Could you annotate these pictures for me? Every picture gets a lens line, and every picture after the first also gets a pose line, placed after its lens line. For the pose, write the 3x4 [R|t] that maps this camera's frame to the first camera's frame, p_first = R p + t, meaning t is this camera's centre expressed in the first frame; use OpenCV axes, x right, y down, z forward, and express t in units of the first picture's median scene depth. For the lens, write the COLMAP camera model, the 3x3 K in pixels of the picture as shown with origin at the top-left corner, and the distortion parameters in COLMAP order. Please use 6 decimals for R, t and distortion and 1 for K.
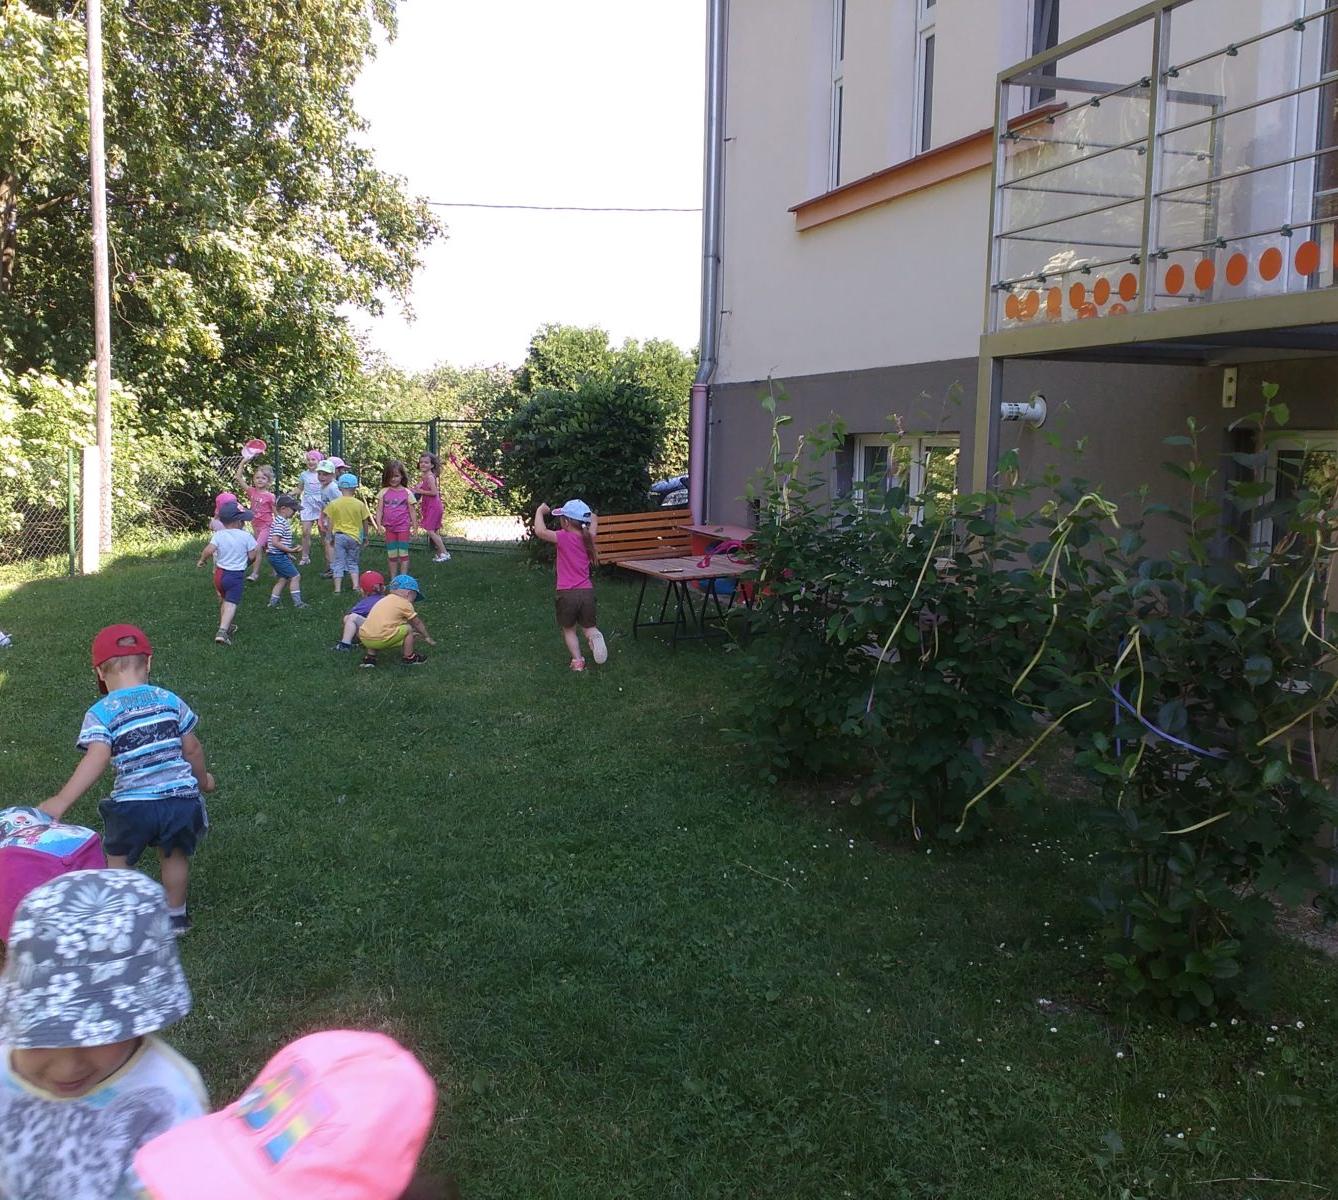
lens RADIAL K [[1410.0, 0, 669.0], [0, 1410.0, 600.0], [0, 0, 1]] dist [0.076001, -0.207477]
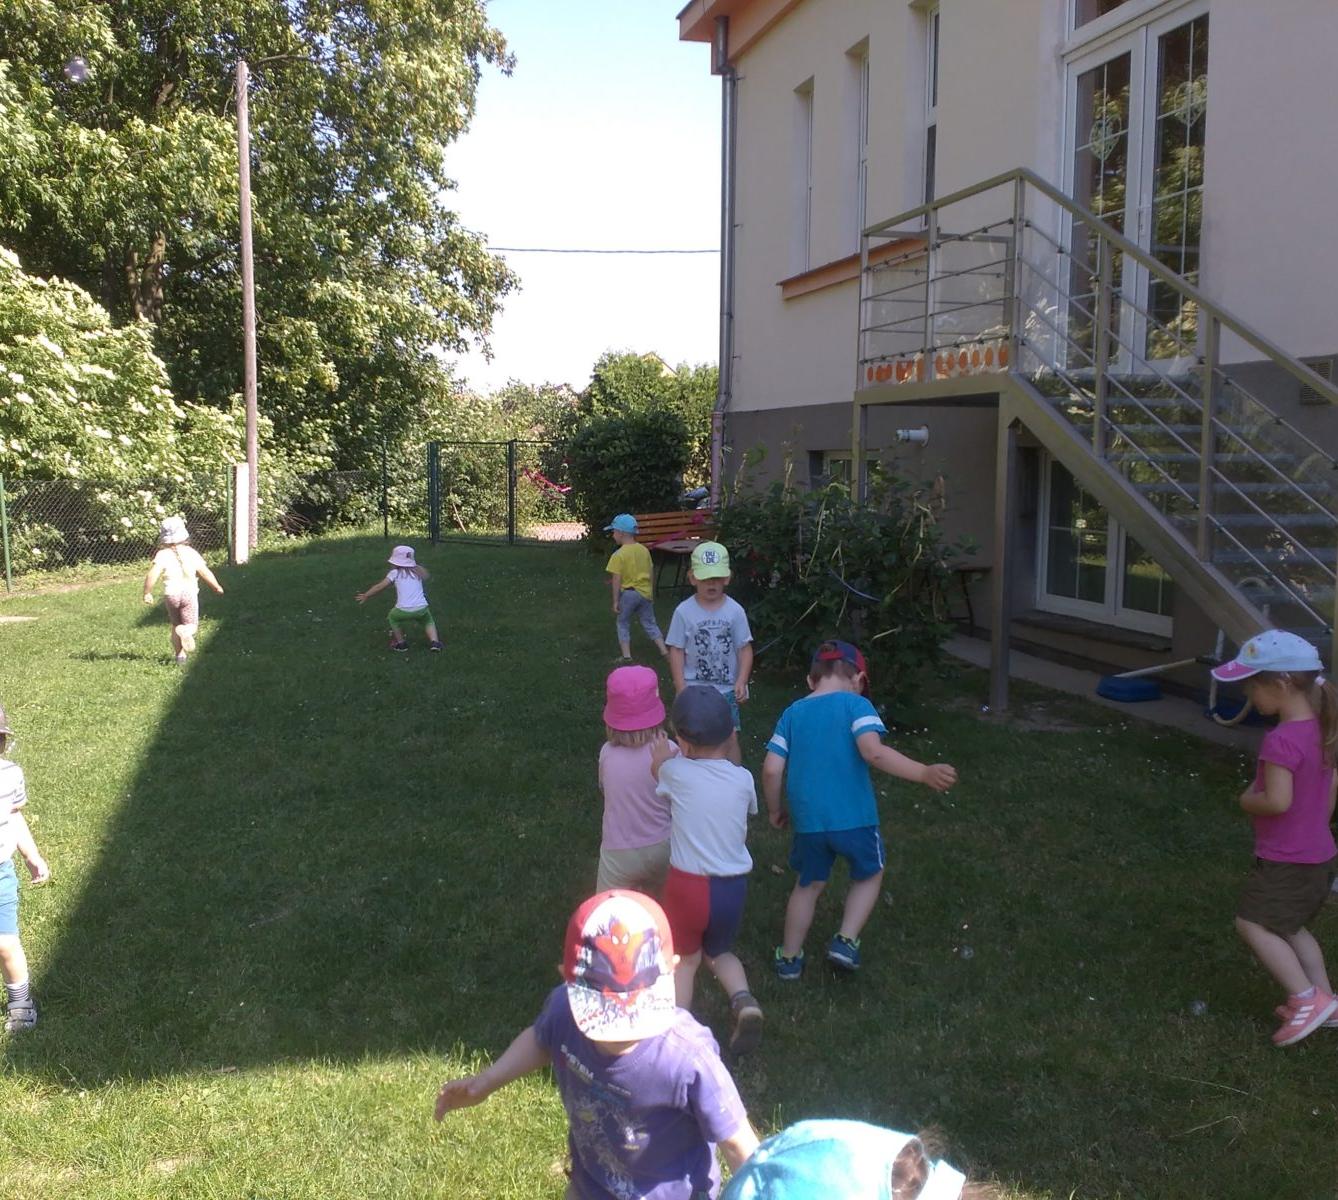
lens RADIAL K [[1392.4, 0, 669.0], [0, 1392.4, 600.0], [0, 0, 1]] dist [0.127327, -0.297234]
pose [[0.998803, -0.001360, -0.048889, 0.027542], [0.000929, 0.999961, -0.008837, 0.020744], [0.048900, 0.008781, 0.998765, -0.190889]]
